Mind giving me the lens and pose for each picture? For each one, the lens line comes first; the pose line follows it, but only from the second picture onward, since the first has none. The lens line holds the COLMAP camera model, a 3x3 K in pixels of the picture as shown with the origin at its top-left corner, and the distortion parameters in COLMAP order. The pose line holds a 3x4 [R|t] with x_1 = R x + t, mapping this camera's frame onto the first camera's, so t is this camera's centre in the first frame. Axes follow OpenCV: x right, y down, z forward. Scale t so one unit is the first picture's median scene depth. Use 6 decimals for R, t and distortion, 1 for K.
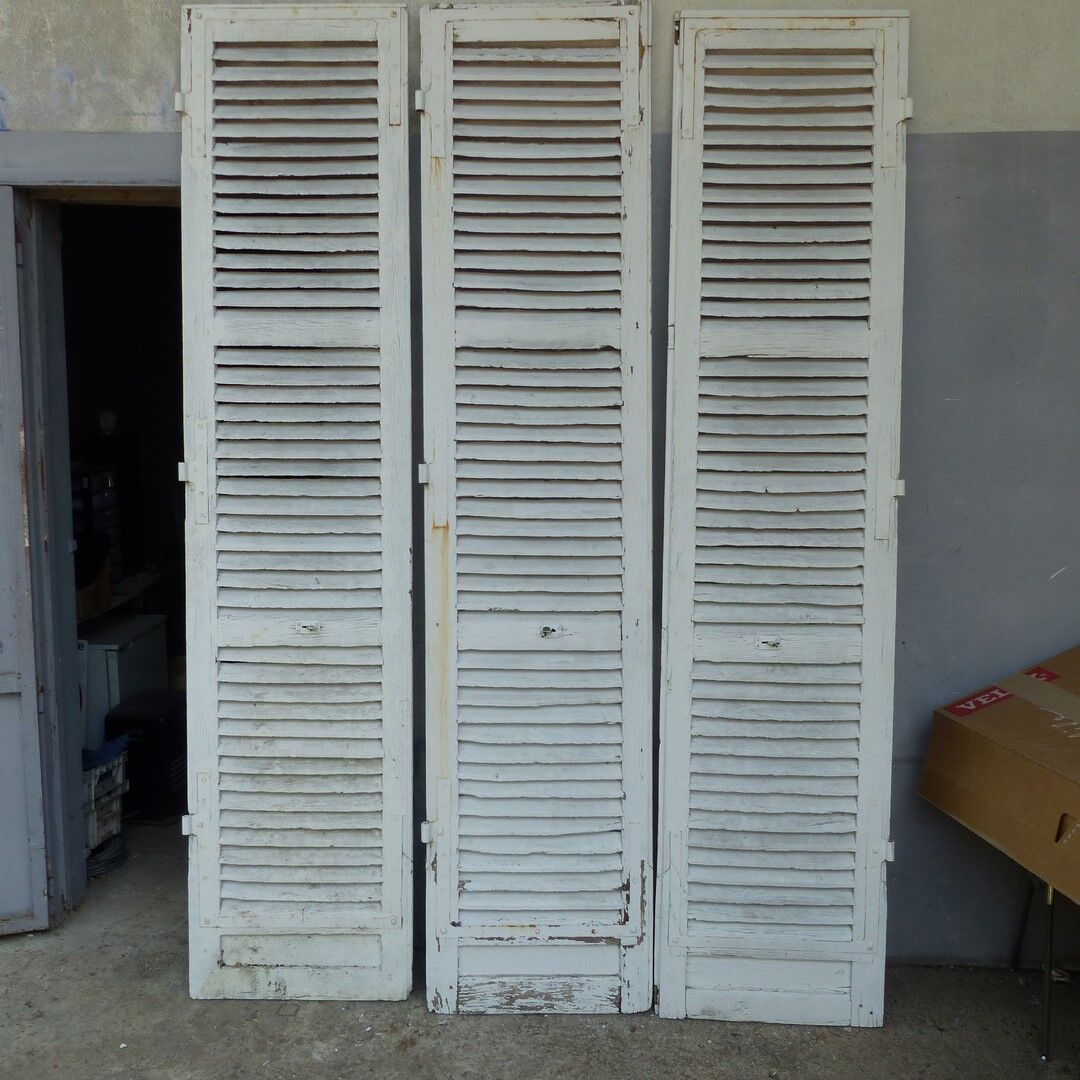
lens RADIAL K [[1101.8, 0, 540.0], [0, 1101.8, 540.0], [0, 0, 1]] dist [-0.025790, 0.005087]
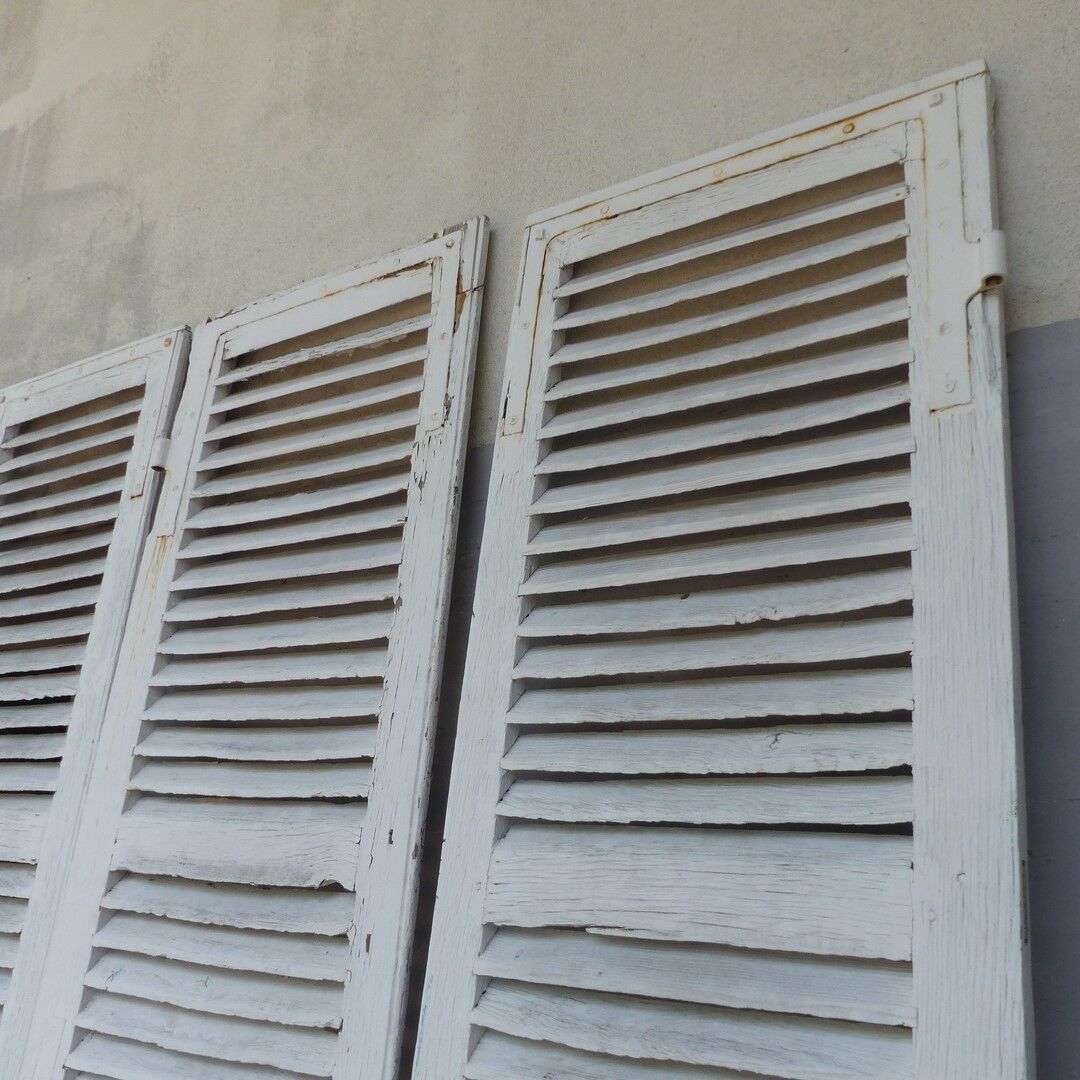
lens RADIAL K [[1101.8, 0, 540.0], [0, 1101.8, 540.0], [0, 0, 1]] dist [-0.025790, 0.005087]
pose [[0.840471, -0.118068, -0.528837, 0.381974], [-0.112091, 0.916977, -0.382869, -0.142256], [0.530136, 0.381069, 0.757458, 0.653963]]
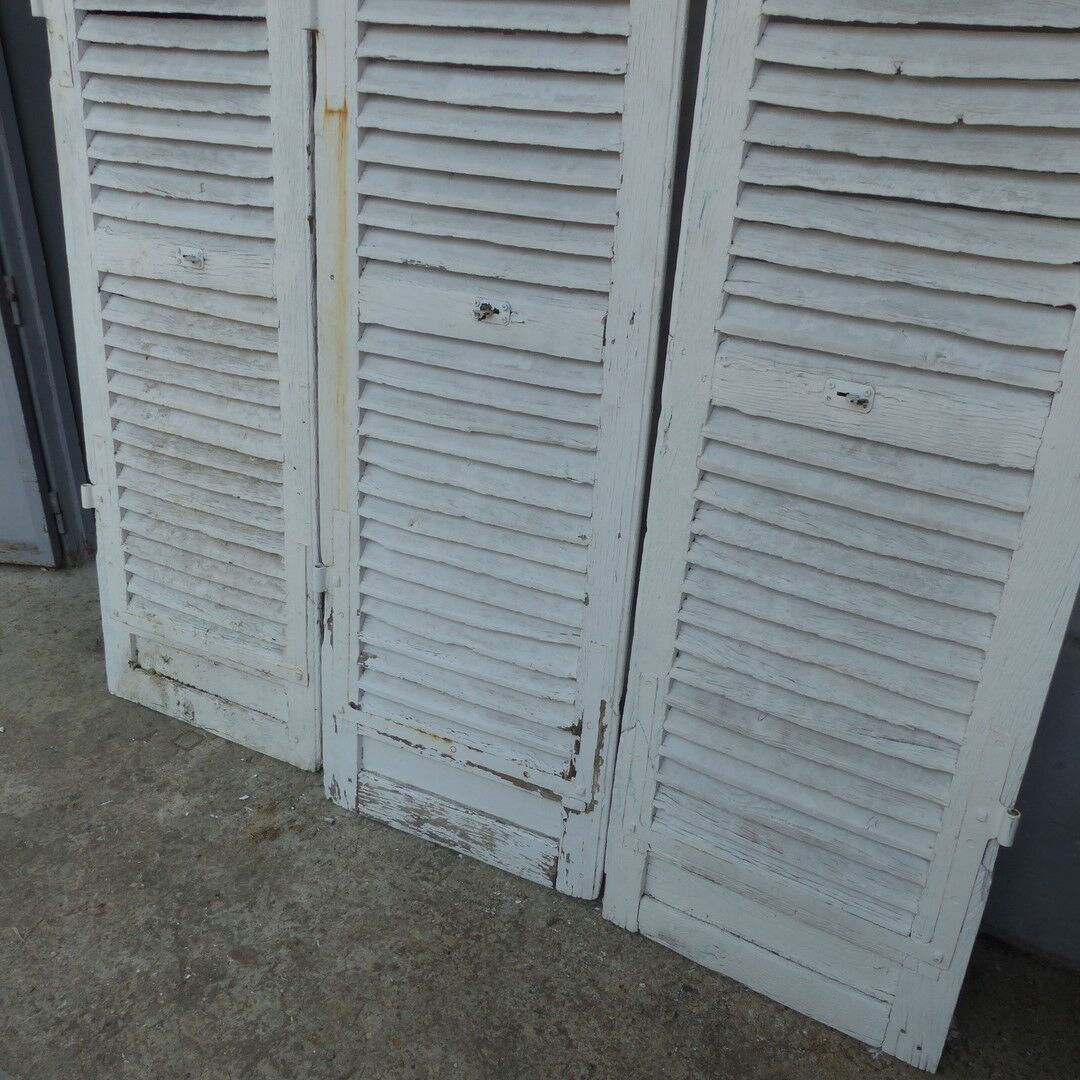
lens RADIAL K [[1097.0, 0, 540.3], [0, 1097.0, 543.6], [0, 0, 1]] dist [-0.021315, 0.006353]
pose [[0.880419, 0.226347, -0.416688, 0.305317], [-0.072932, 0.932905, 0.352661, -0.010087], [0.468554, -0.280099, 0.837855, 0.490710]]
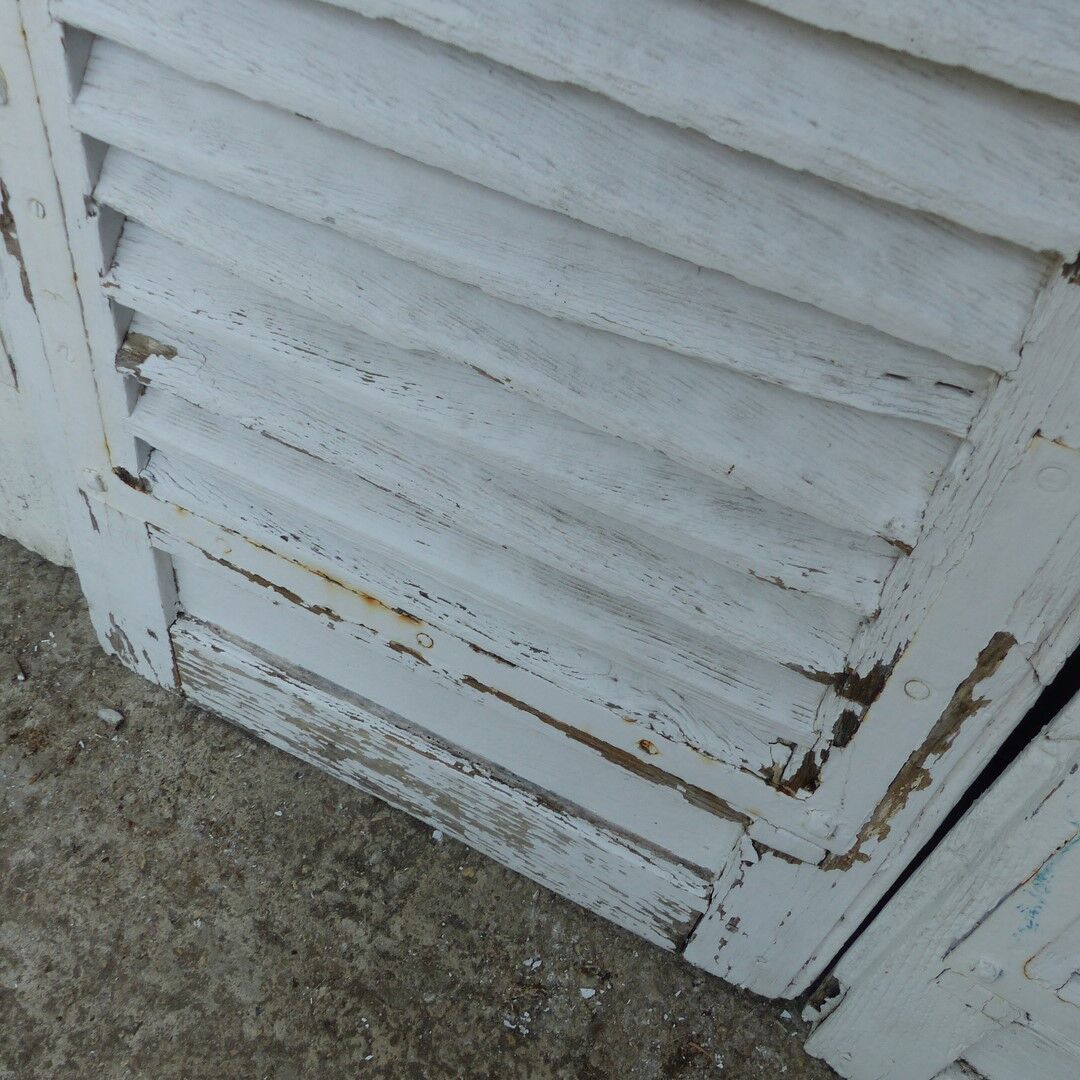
lens RADIAL K [[1101.8, 0, 540.0], [0, 1101.8, 540.0], [0, 0, 1]] dist [-0.025790, 0.005087]
pose [[0.879080, 0.413913, -0.236420, 0.065606], [-0.135108, 0.691997, 0.709144, 0.175986], [0.457126, -0.591452, 0.664244, 0.877511]]
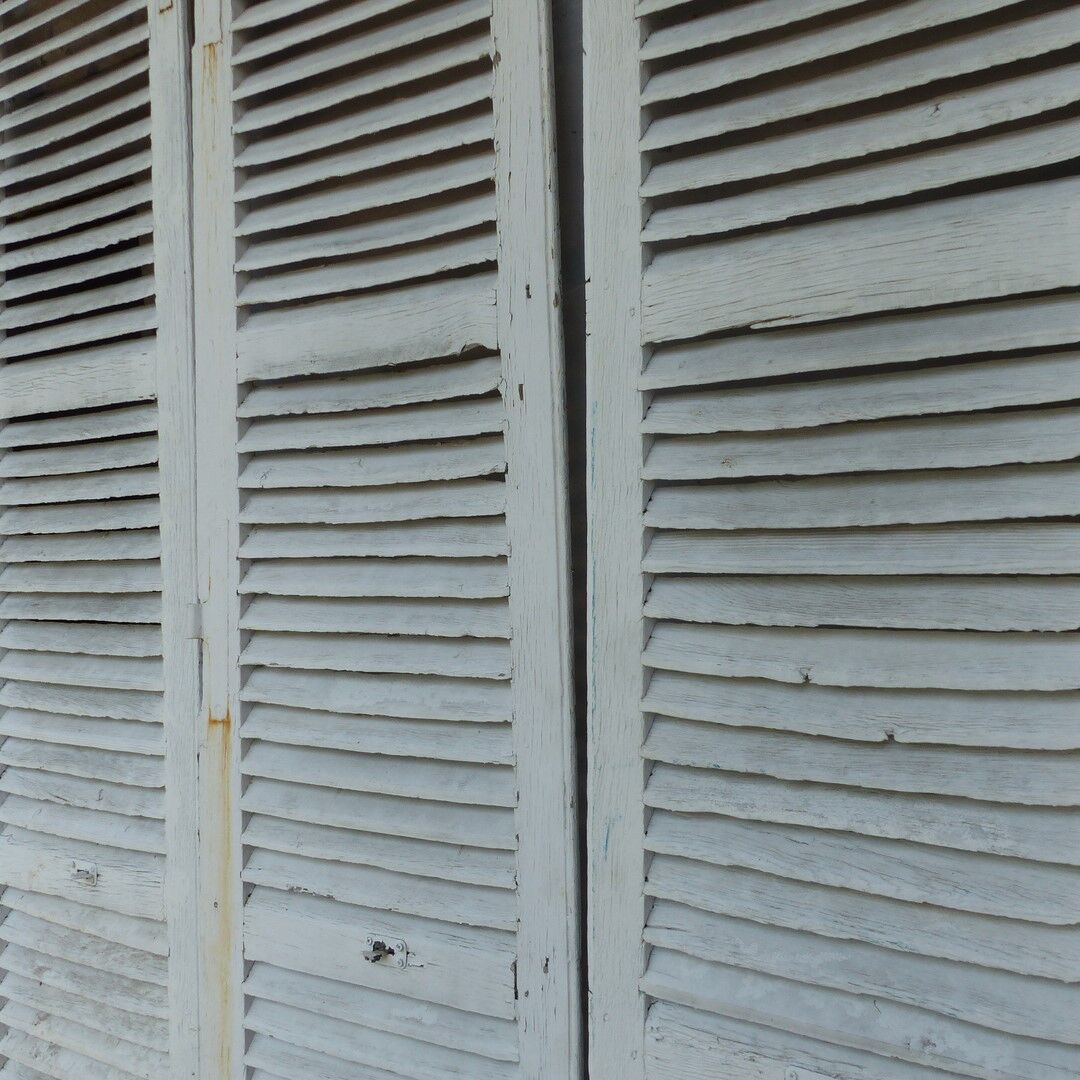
lens RADIAL K [[1097.0, 0, 540.3], [0, 1097.0, 543.6], [0, 0, 1]] dist [-0.021315, 0.006353]
pose [[0.843645, -0.026547, -0.536245, 0.326879], [-0.000069, 0.998772, -0.049553, -0.071249], [0.536901, 0.041842, 0.842607, 0.631665]]
